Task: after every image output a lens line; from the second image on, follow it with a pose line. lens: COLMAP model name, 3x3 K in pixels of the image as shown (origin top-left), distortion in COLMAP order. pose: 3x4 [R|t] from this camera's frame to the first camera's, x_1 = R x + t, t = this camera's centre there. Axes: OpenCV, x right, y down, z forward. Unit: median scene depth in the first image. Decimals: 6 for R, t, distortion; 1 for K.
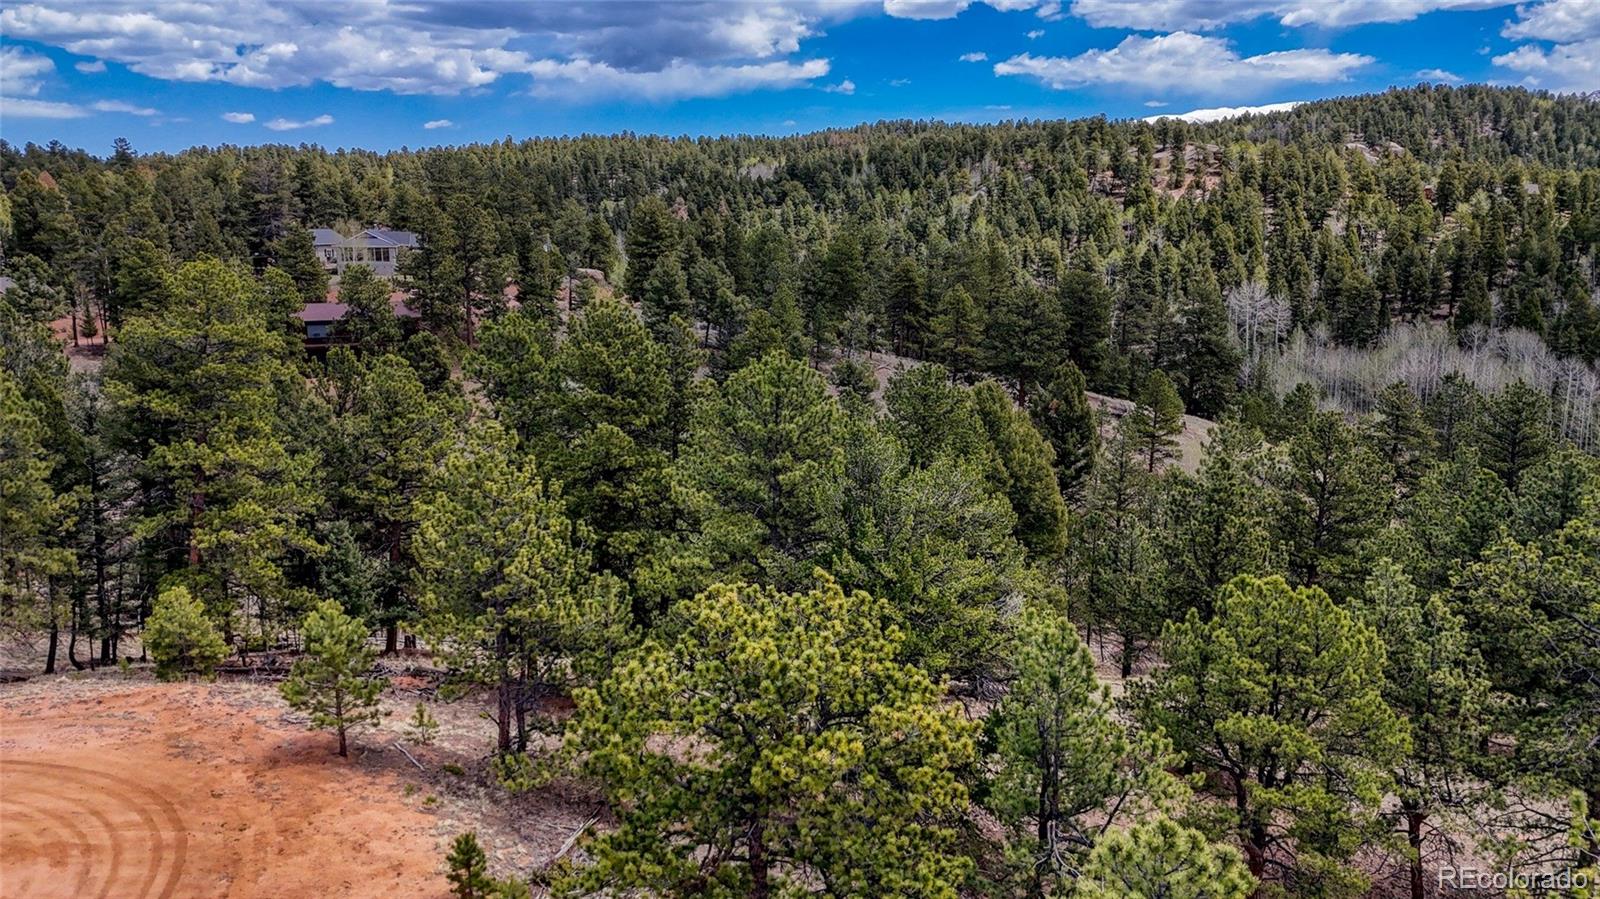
lens RADIAL K [[1186.2, 0, 817.6], [0, 1186.2, 415.0], [0, 0, 1]] dist [0.044466, -0.001997]
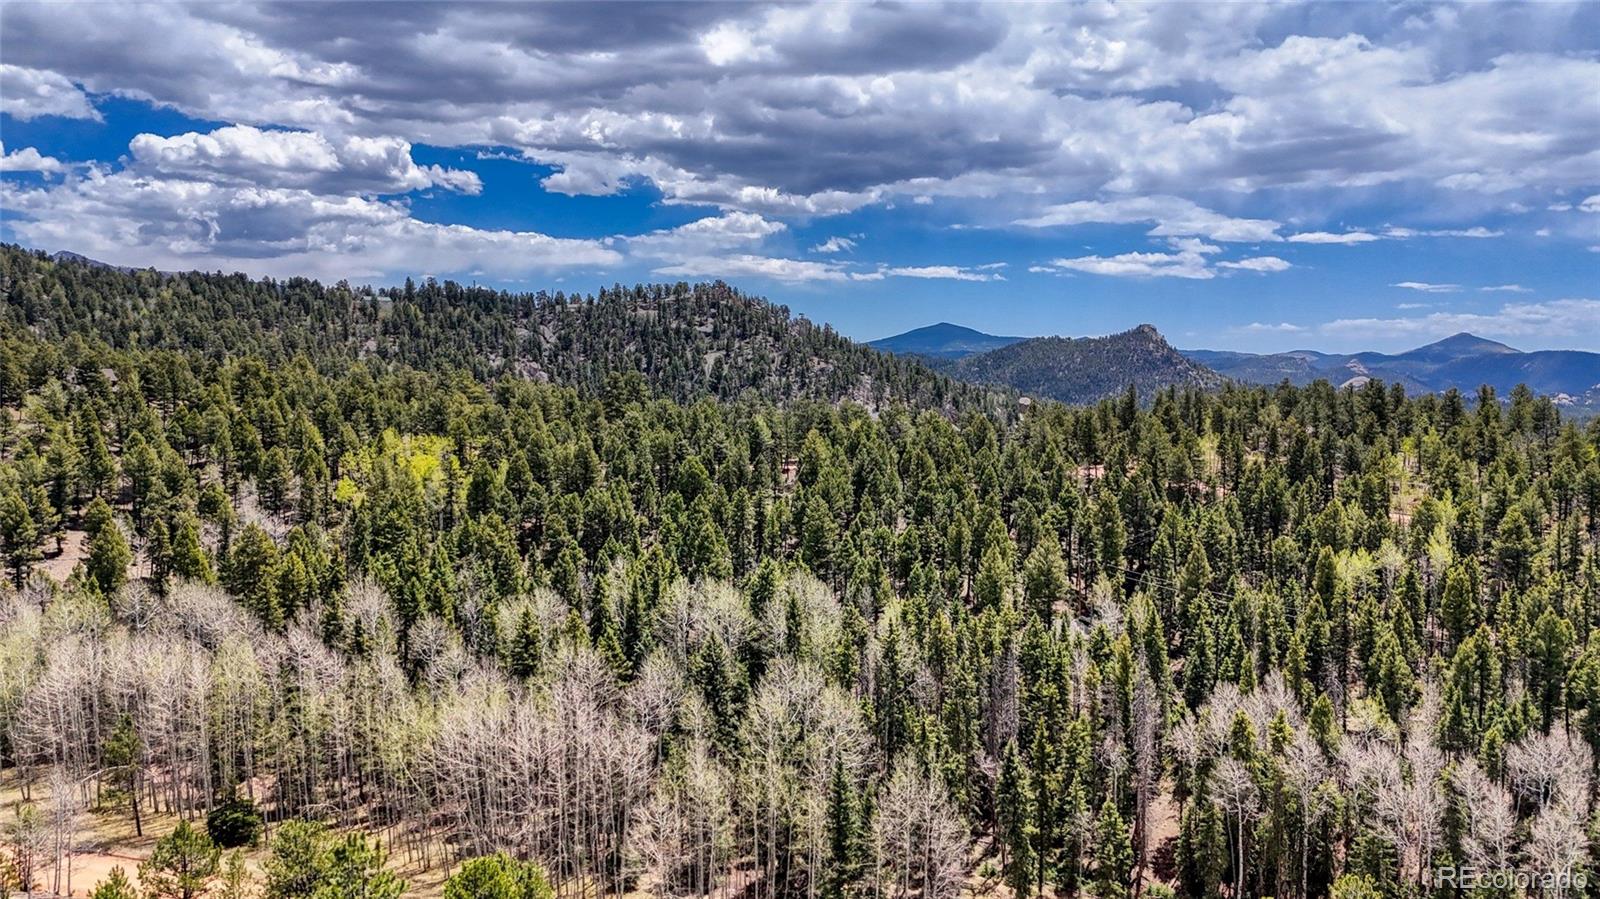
lens RADIAL K [[1161.0, 0, 804.4], [0, 1161.0, 436.4], [0, 0, 1]] dist [0.076303, -0.074325]
pose [[0.435897, -0.055920, 0.898258, 0.047541], [0.149980, 0.988625, -0.011235, -0.049356], [-0.887412, 0.139618, 0.439325, 0.166942]]
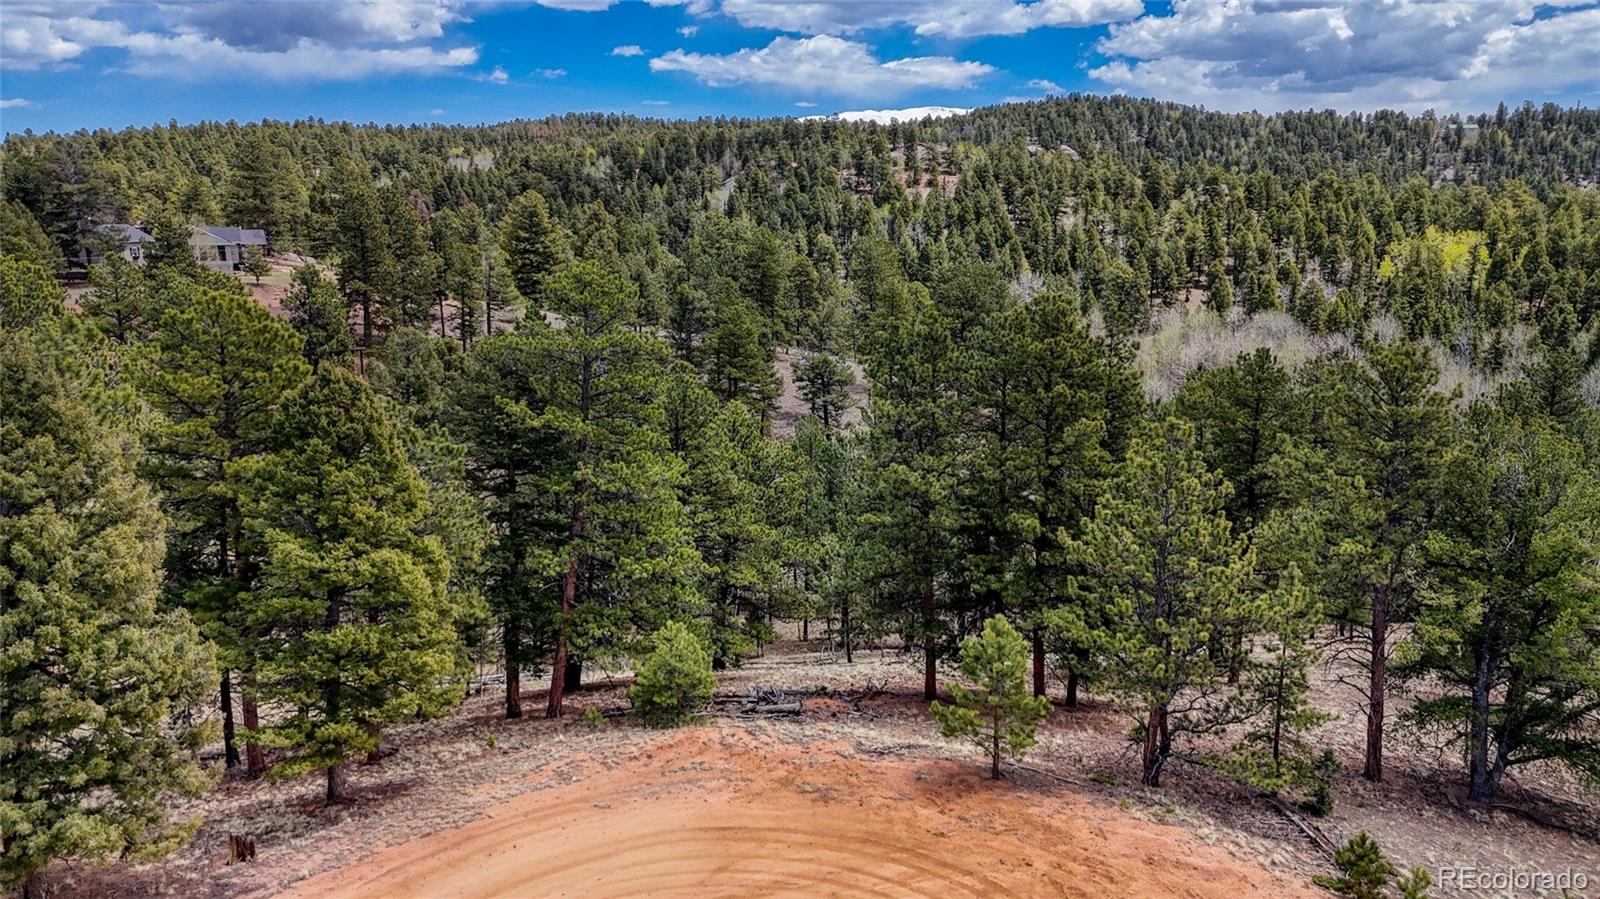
lens RADIAL K [[1166.2, 0, 798.3], [0, 1166.2, 445.0], [0, 0, 1]] dist [0.081000, -0.076606]
pose [[0.964812, -0.051173, 0.257914, -0.078909], [0.043143, 0.998395, 0.036703, -0.001867], [-0.259378, -0.024284, 0.965471, 0.011058]]
